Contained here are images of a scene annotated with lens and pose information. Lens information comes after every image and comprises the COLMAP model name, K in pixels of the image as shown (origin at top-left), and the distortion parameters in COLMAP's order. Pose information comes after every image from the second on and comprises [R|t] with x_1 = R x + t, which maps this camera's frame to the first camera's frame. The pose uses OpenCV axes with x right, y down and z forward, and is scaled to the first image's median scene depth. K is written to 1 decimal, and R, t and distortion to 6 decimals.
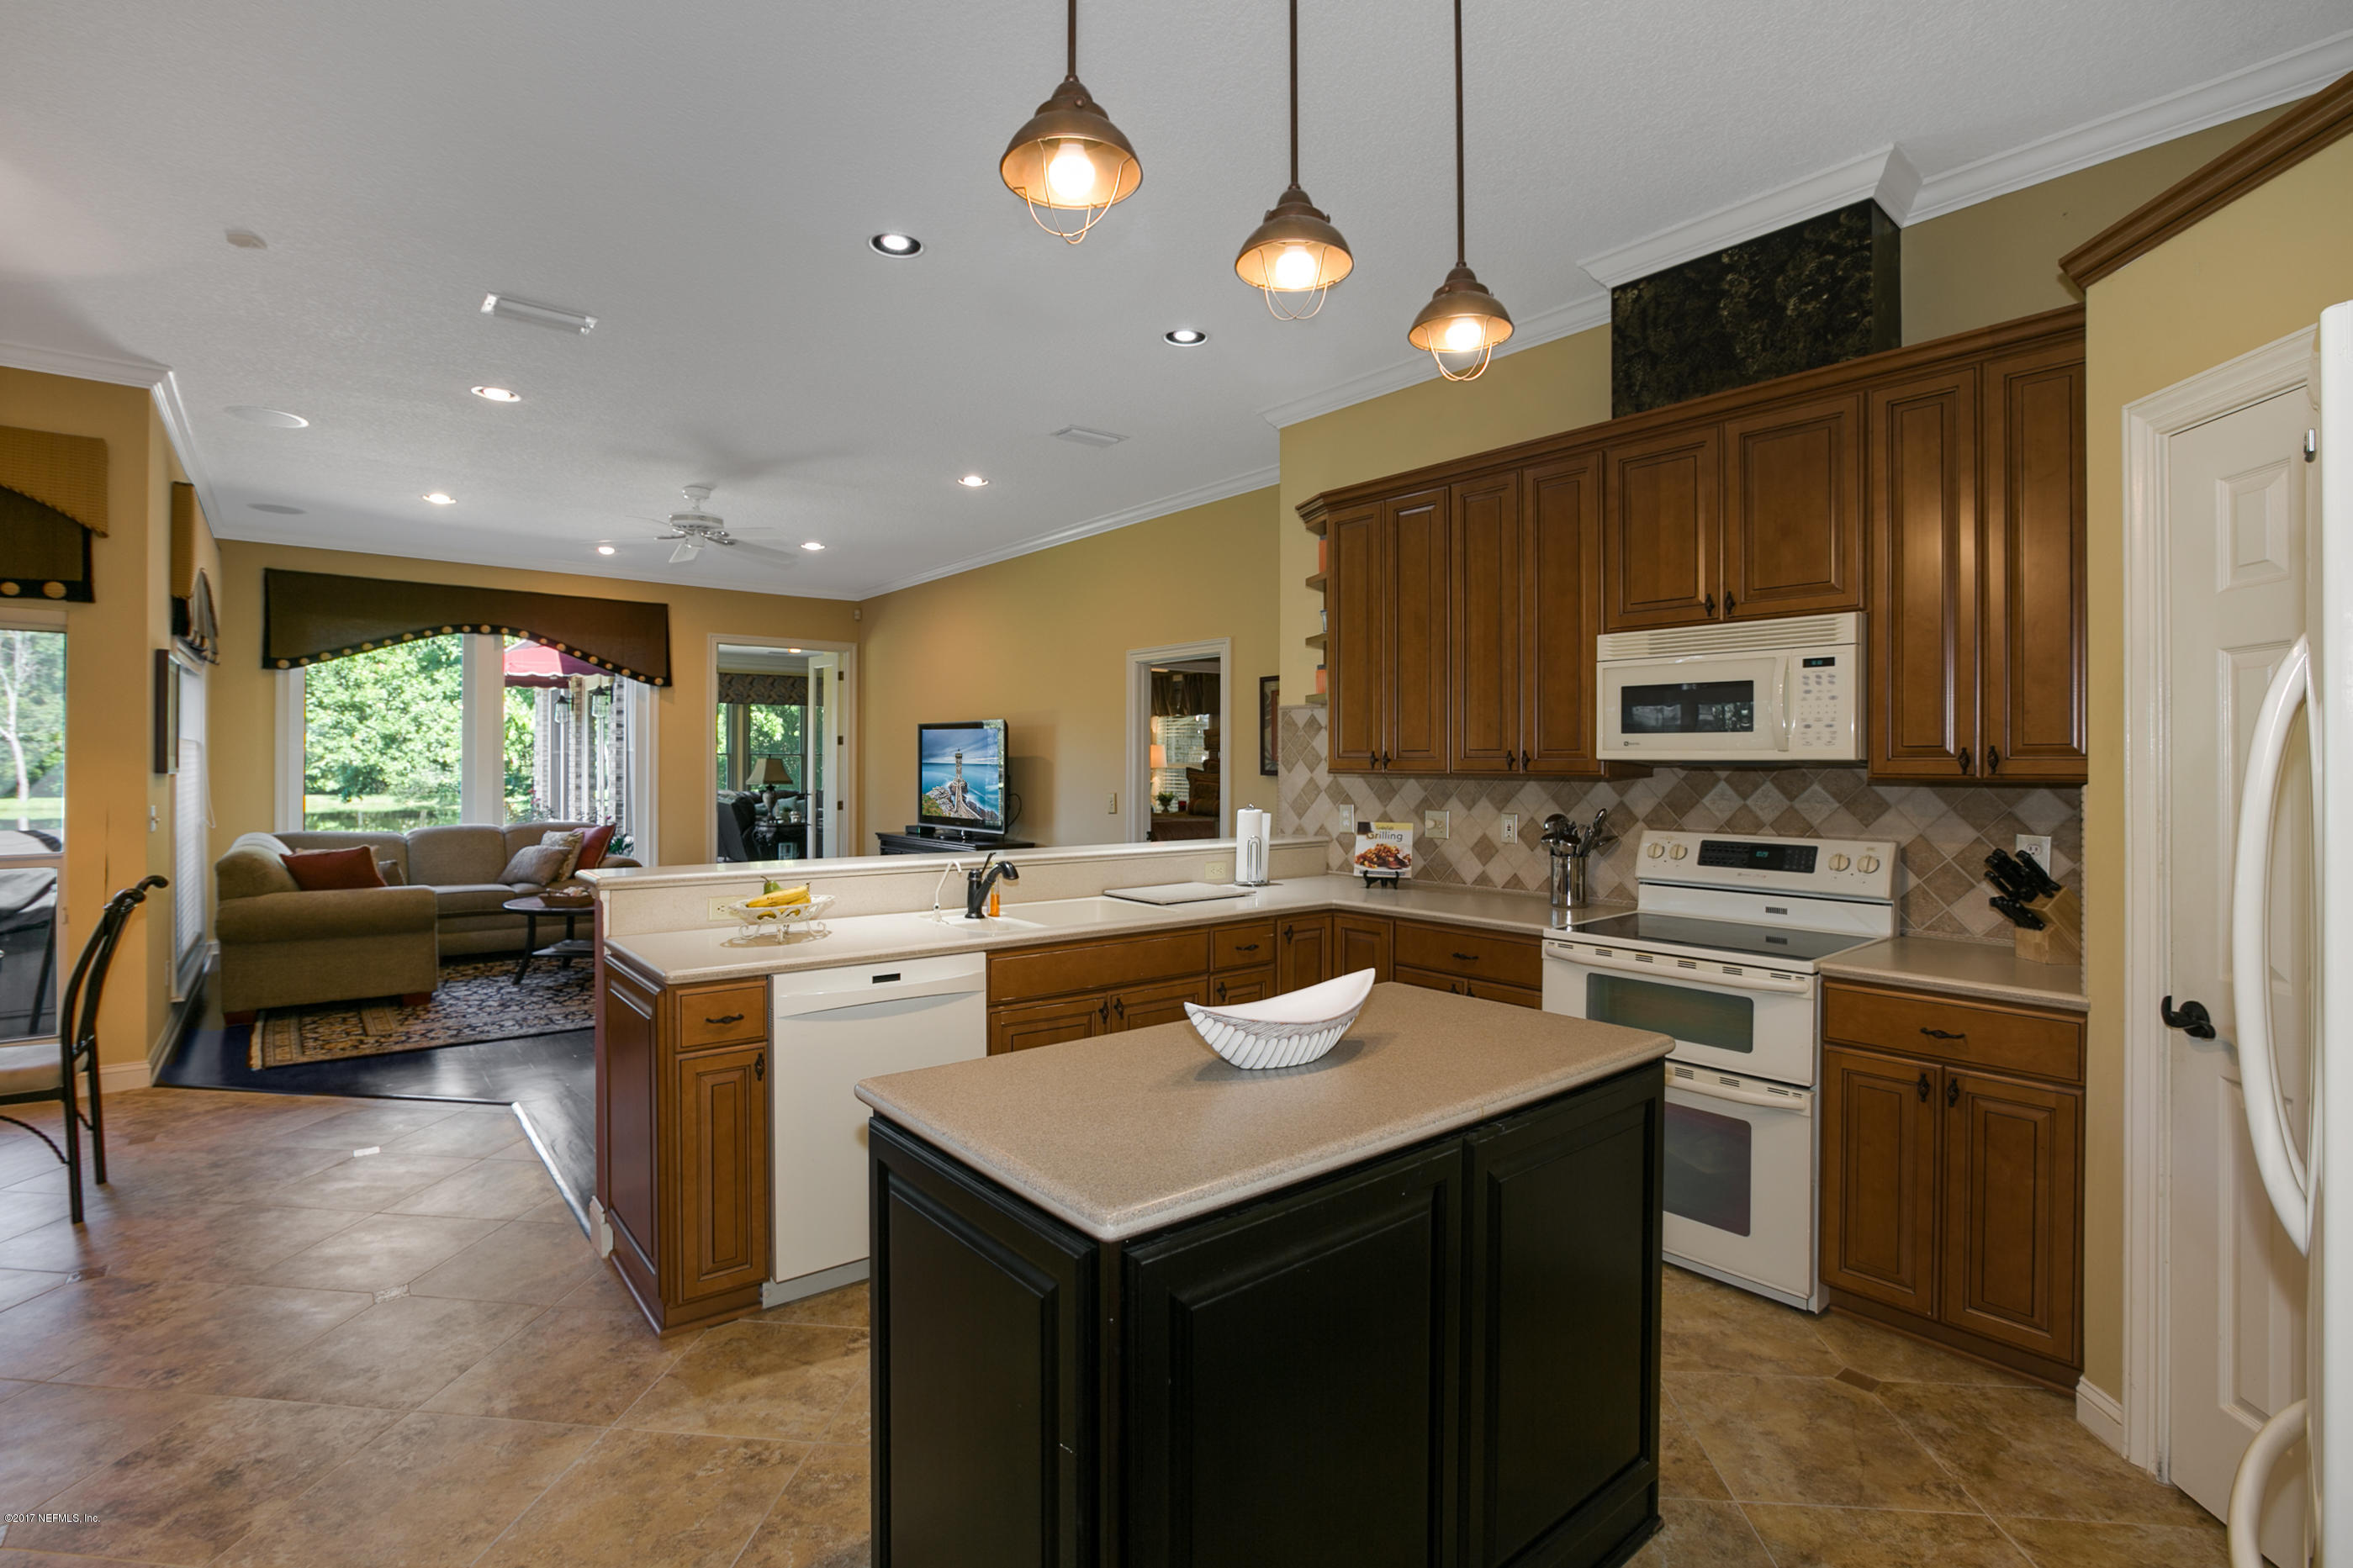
lens RADIAL K [[1127.6, 0, 1176.5], [0, 1127.6, 784.0], [0, 0, 1]] dist [0.015322, 0.000139]
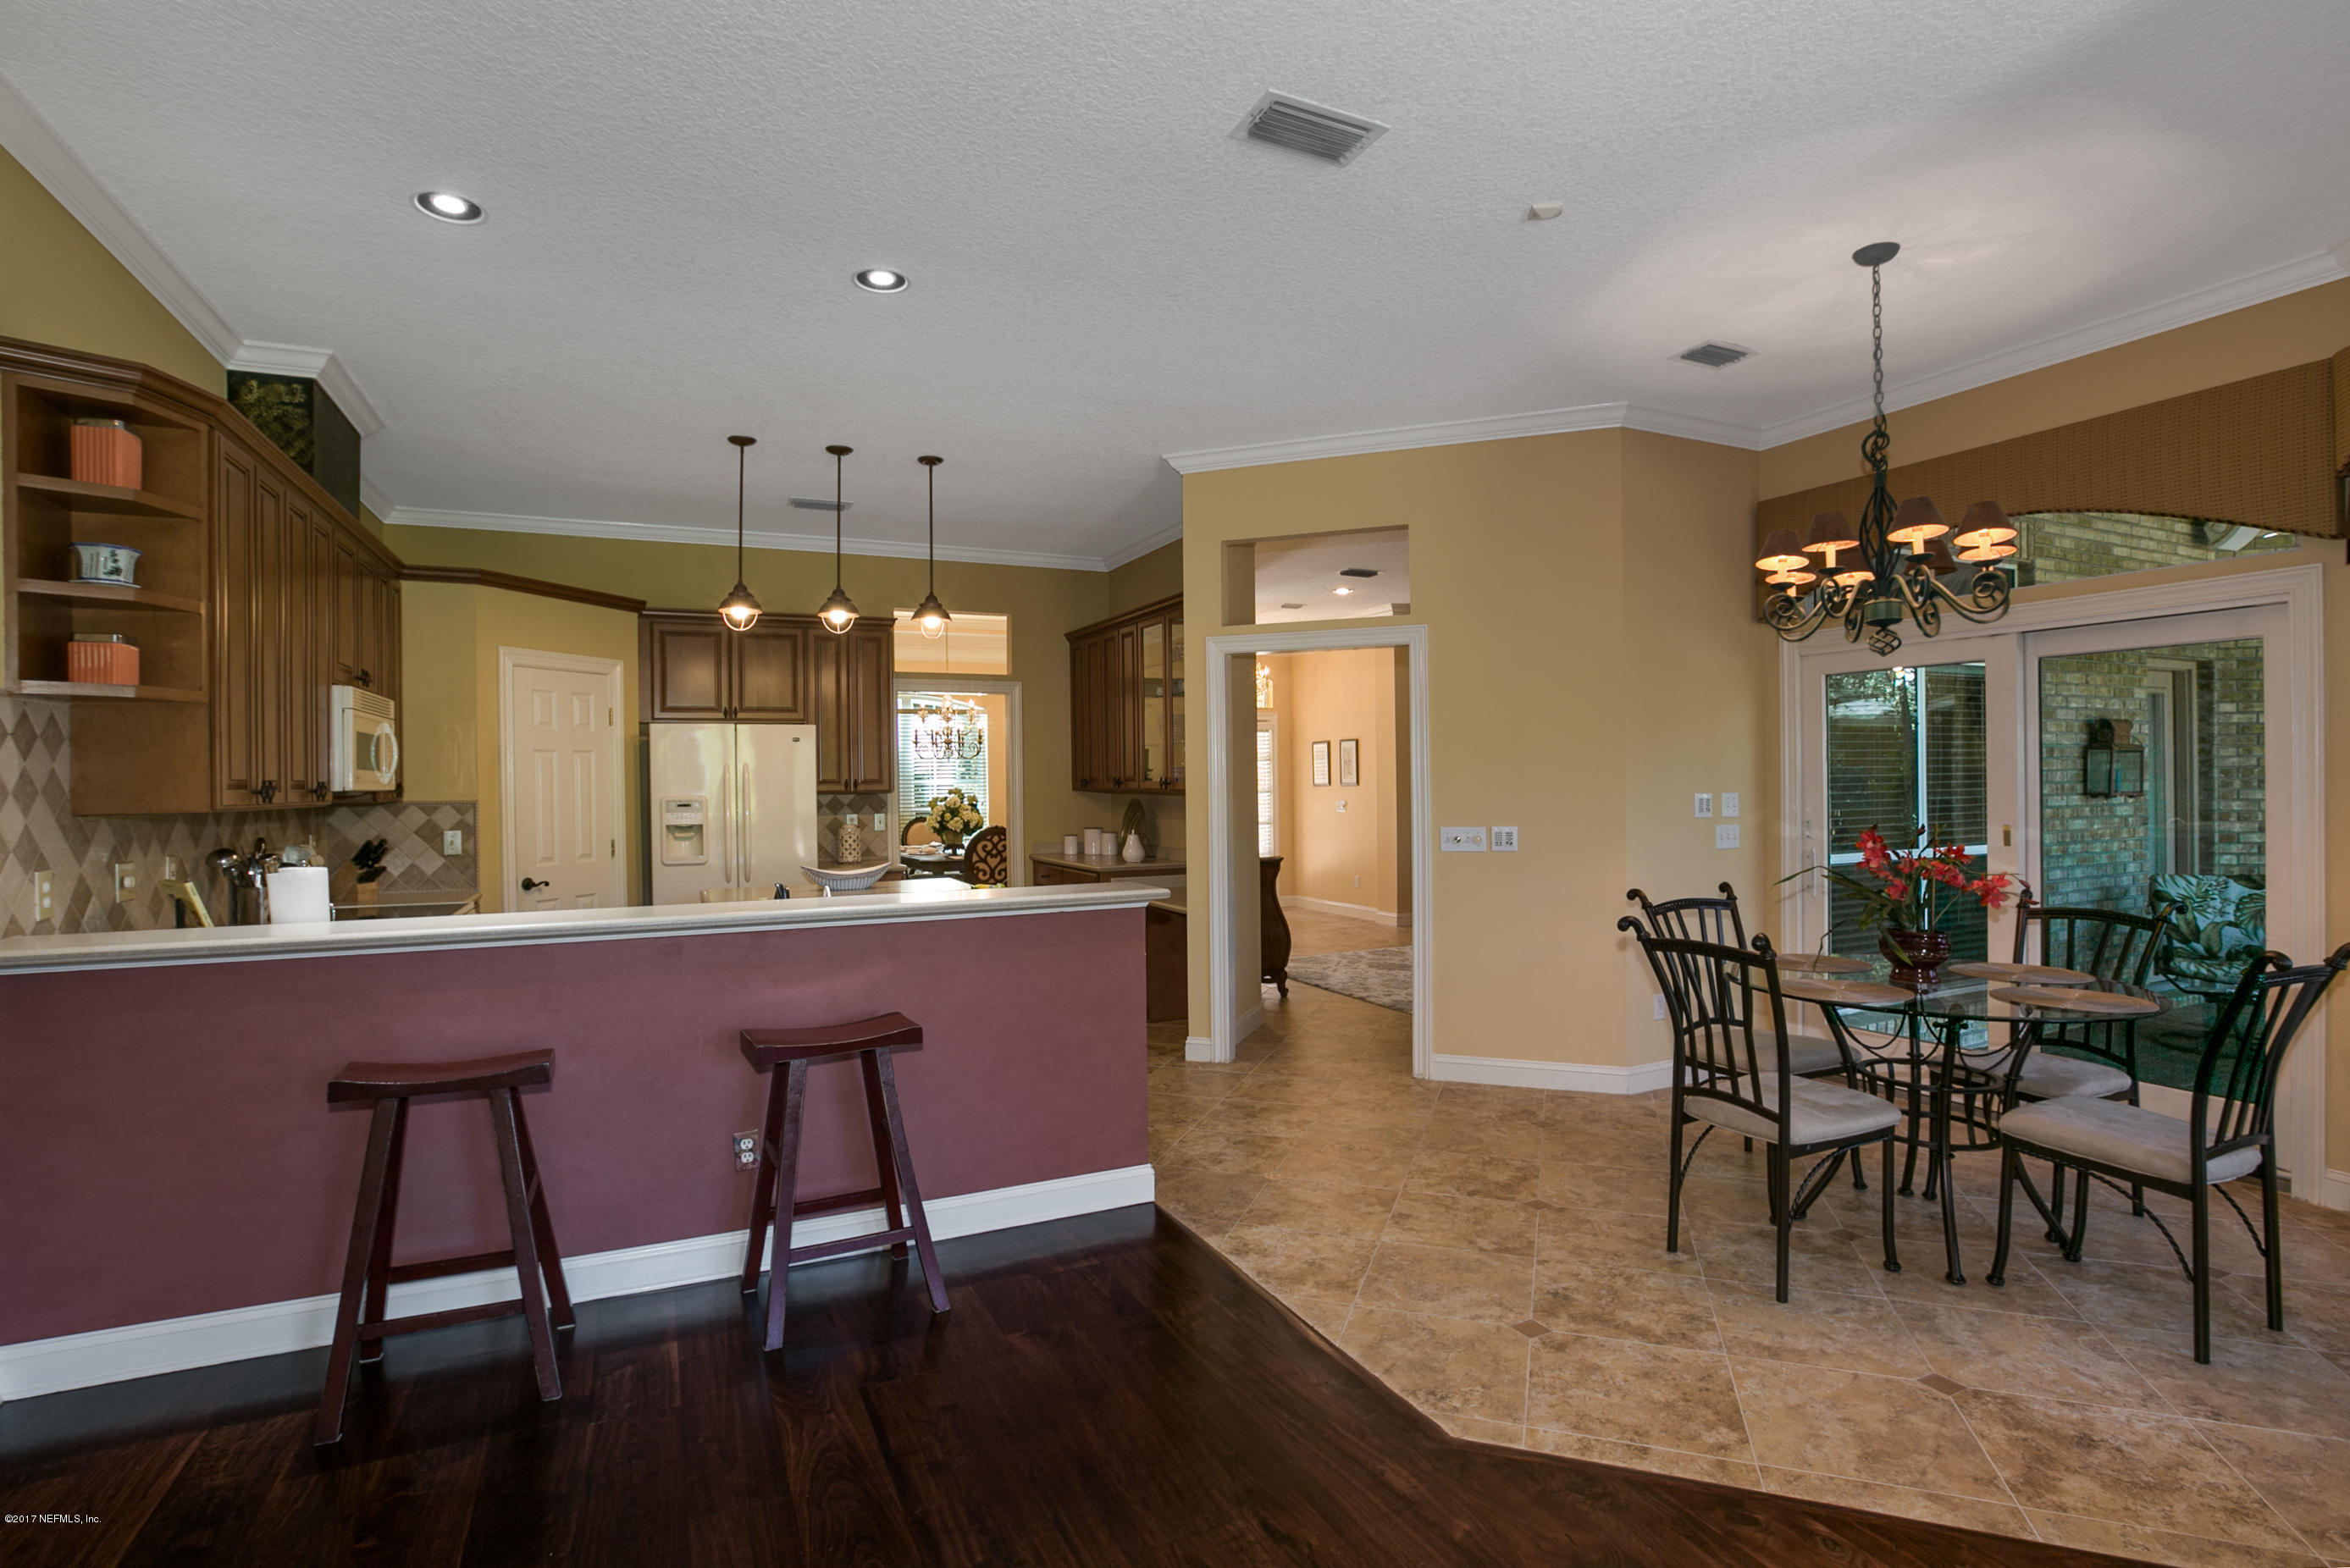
lens RADIAL K [[1126.2, 0, 1175.0], [0, 1126.2, 784.0], [0, 0, 1]] dist [0.015322, 0.000139]
pose [[-0.968535, 0.008762, 0.248725, -0.773516], [0.014440, 0.999675, 0.021013, -0.041505], [-0.248460, 0.023943, -0.968346, 1.983544]]
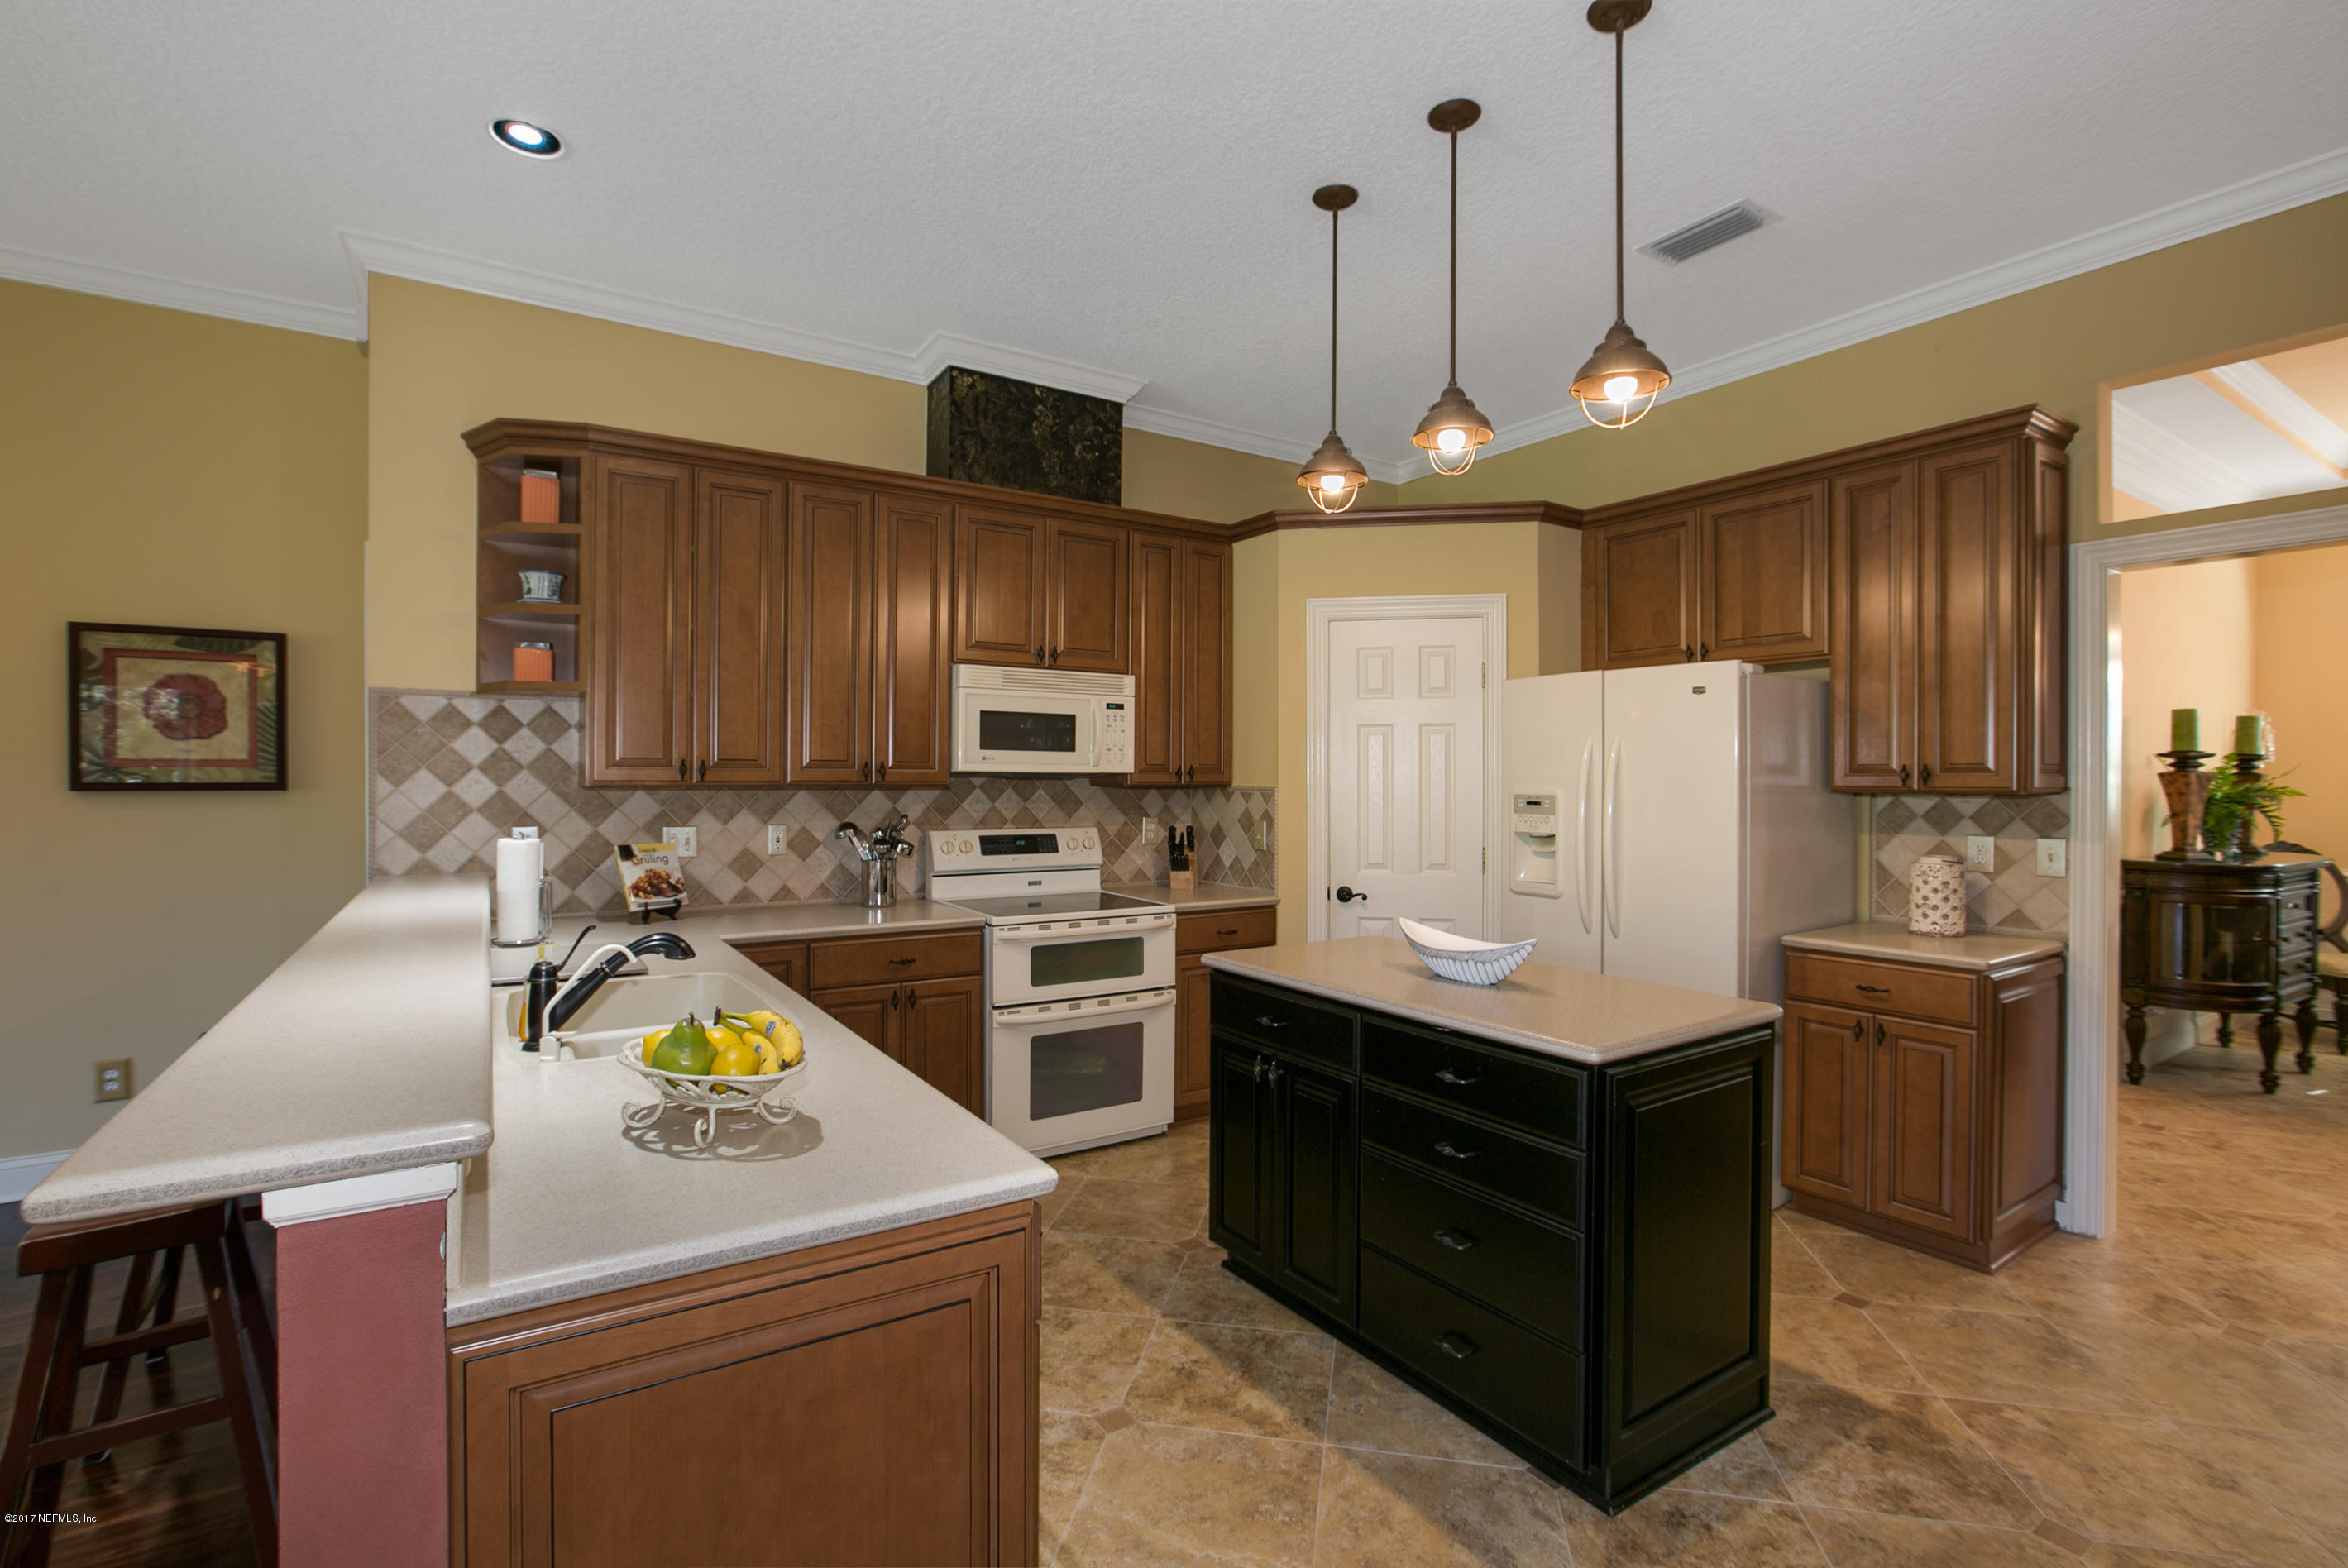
lens RADIAL K [[1109.0, 0, 1168.4], [0, 1109.0, 807.6], [0, 0, 1]] dist [0.000664, 0.000231]
pose [[0.120772, -0.029422, 0.992244, -0.752281], [0.013281, 0.999519, 0.028021, -0.013465], [-0.992591, 0.009793, 0.121105, 0.664525]]
